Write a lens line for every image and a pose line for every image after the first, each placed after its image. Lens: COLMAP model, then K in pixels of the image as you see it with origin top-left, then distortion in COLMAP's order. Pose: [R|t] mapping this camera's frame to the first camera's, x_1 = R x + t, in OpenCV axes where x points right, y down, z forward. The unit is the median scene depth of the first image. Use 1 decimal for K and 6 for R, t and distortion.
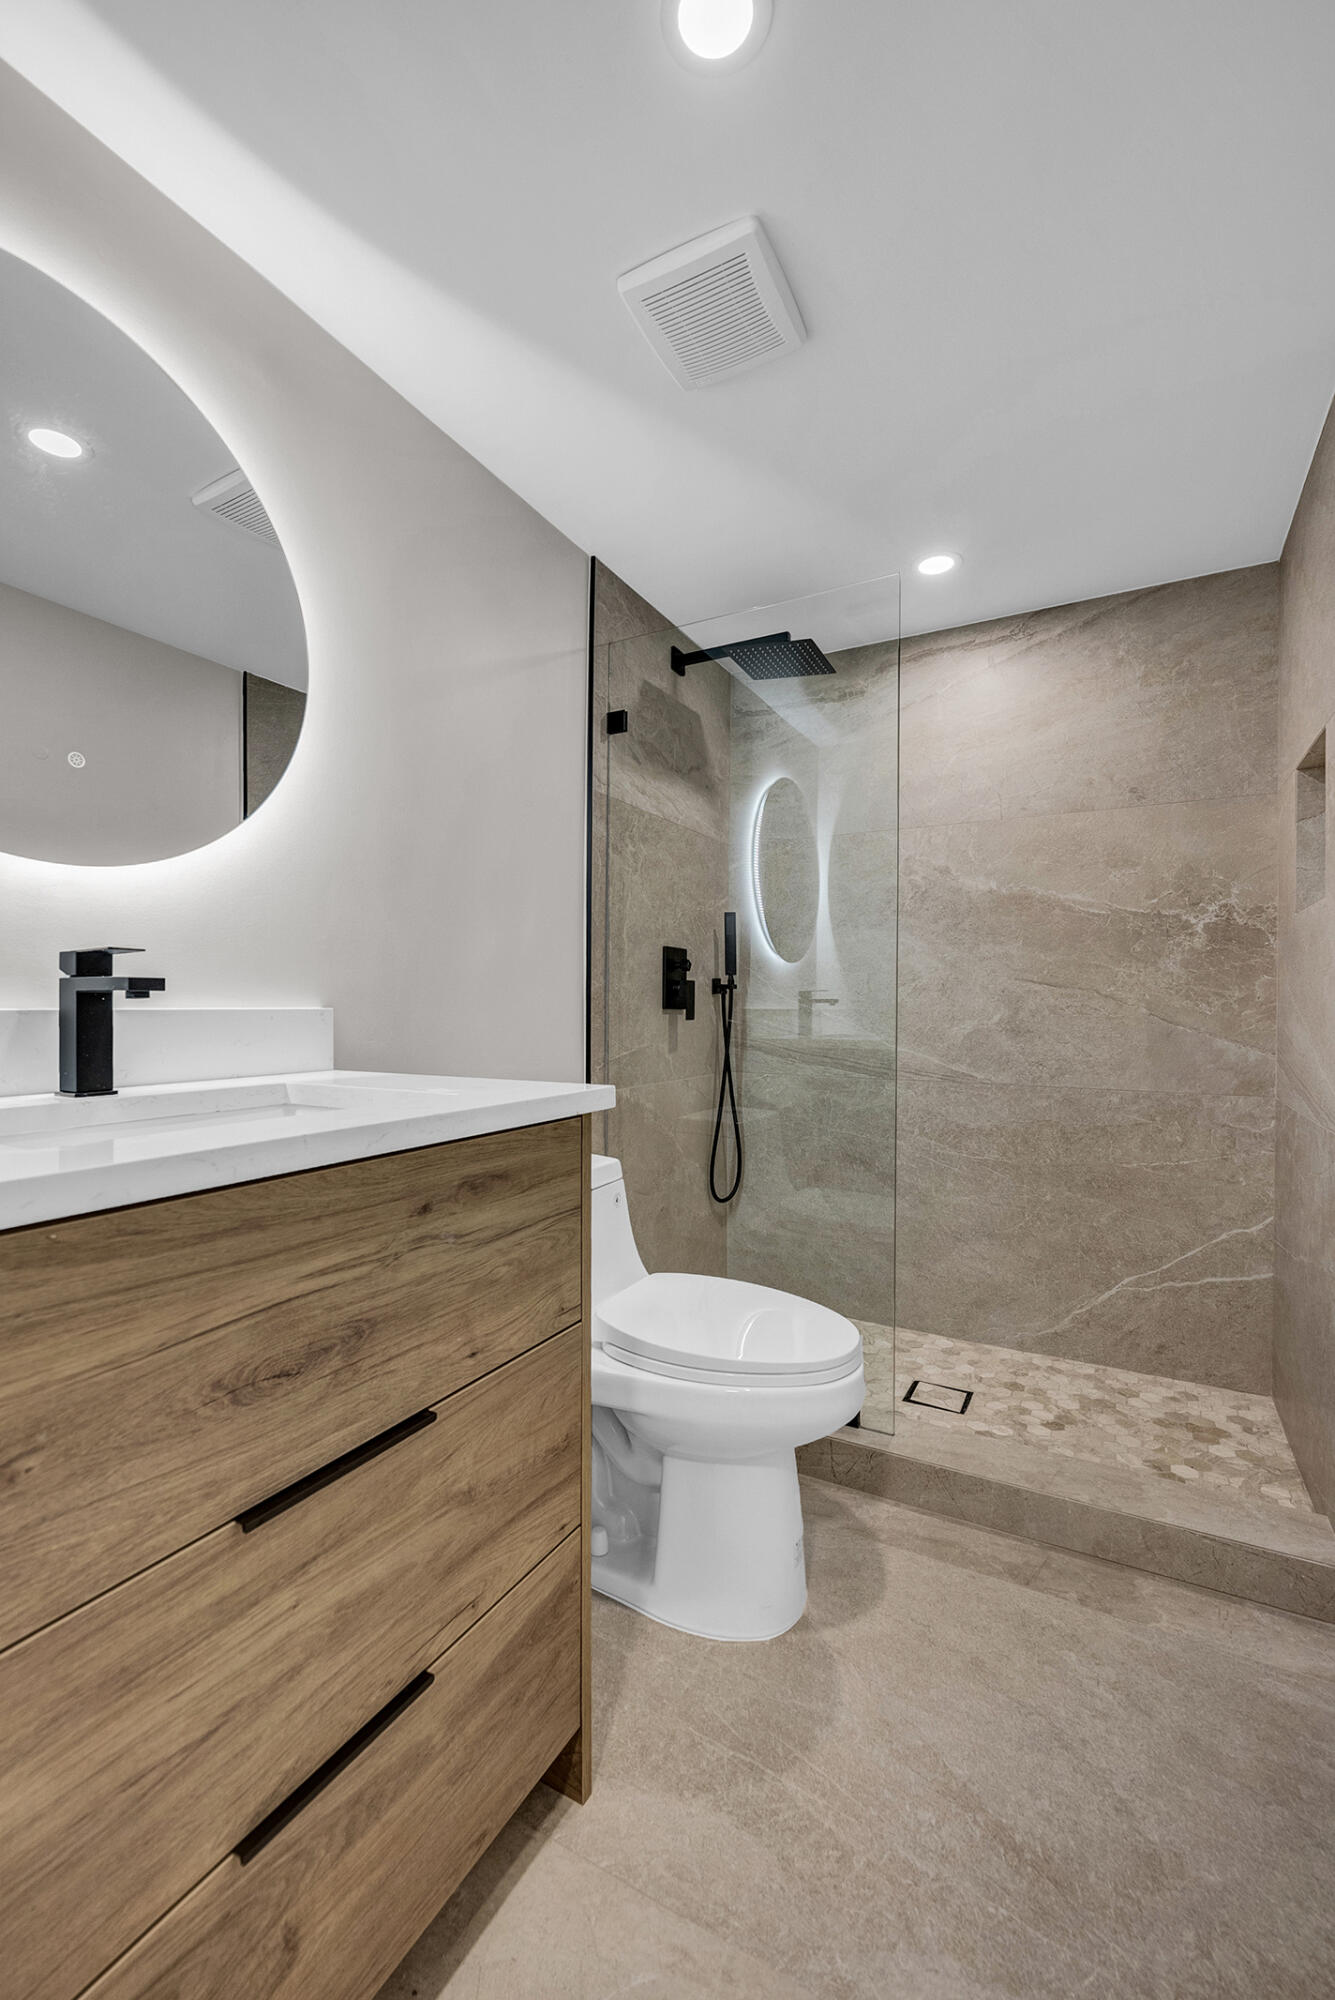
lens RADIAL K [[841.1, 0, 671.7], [0, 841.1, 1021.5], [0, 0, 1]] dist [0.000315, 0.000104]
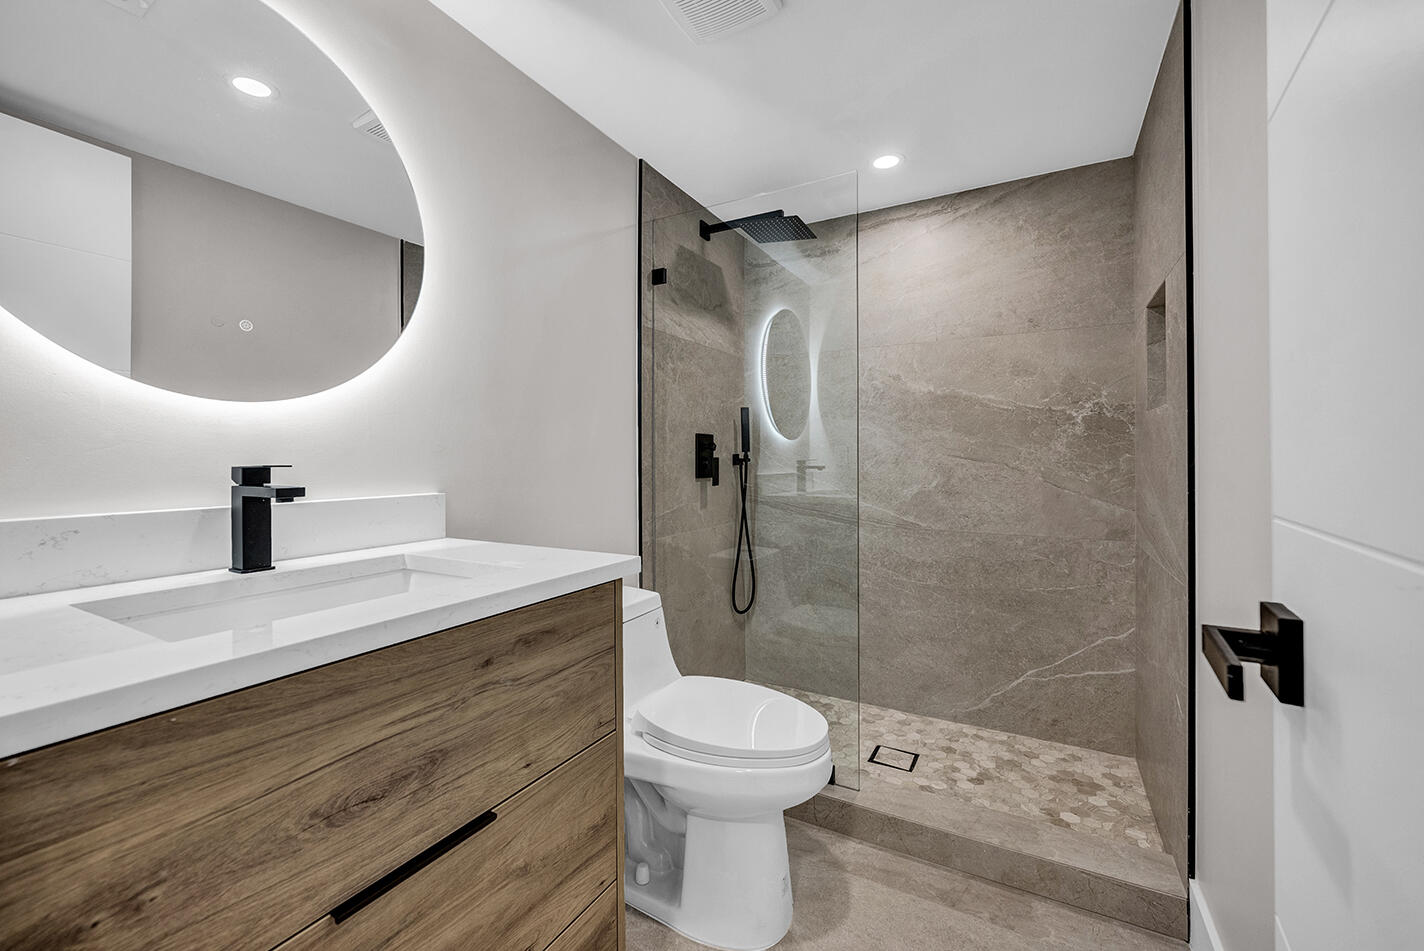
lens RADIAL K [[590.5, 0, 711.9], [0, 590.5, 467.2], [0, 0, 1]] dist [0.000322, -0.000234]
pose [[0.999921, -0.007517, -0.010069, 0.028946], [0.007461, 0.999956, -0.005605, -0.030247], [0.010110, 0.005530, 0.999934, 0.018070]]
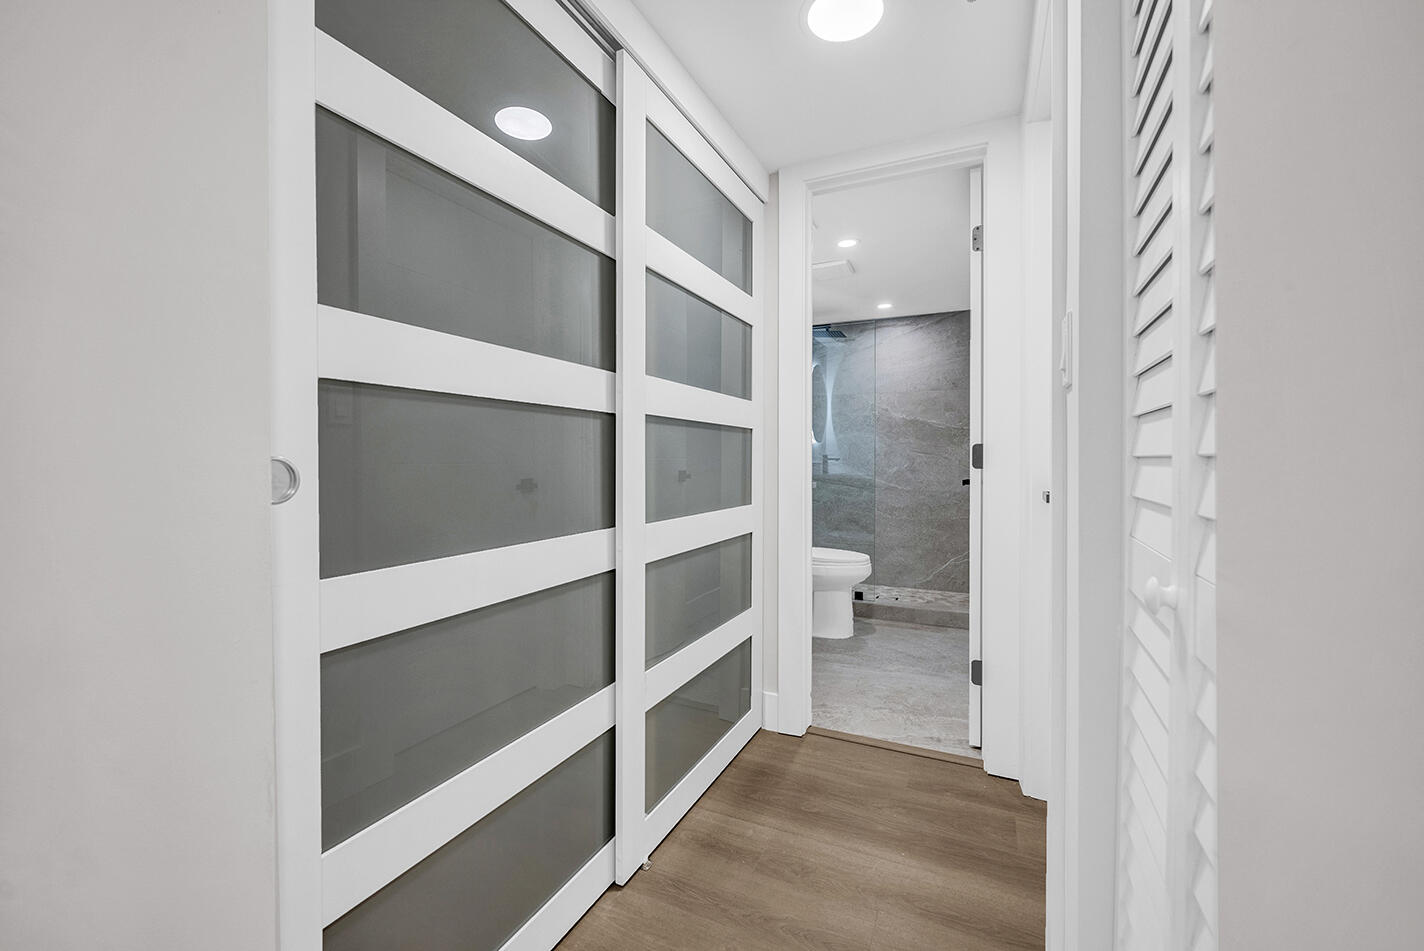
lens RADIAL K [[574.4, 0, 715.7], [0, 574.4, 471.2], [0, 0, 1]] dist [-0.001202, -0.000260]
pose [[0.998220, -0.004100, 0.059506, -0.355893], [0.003997, 0.999990, 0.001855, 0.008045], [-0.059513, -0.001614, 0.998226, -0.860999]]
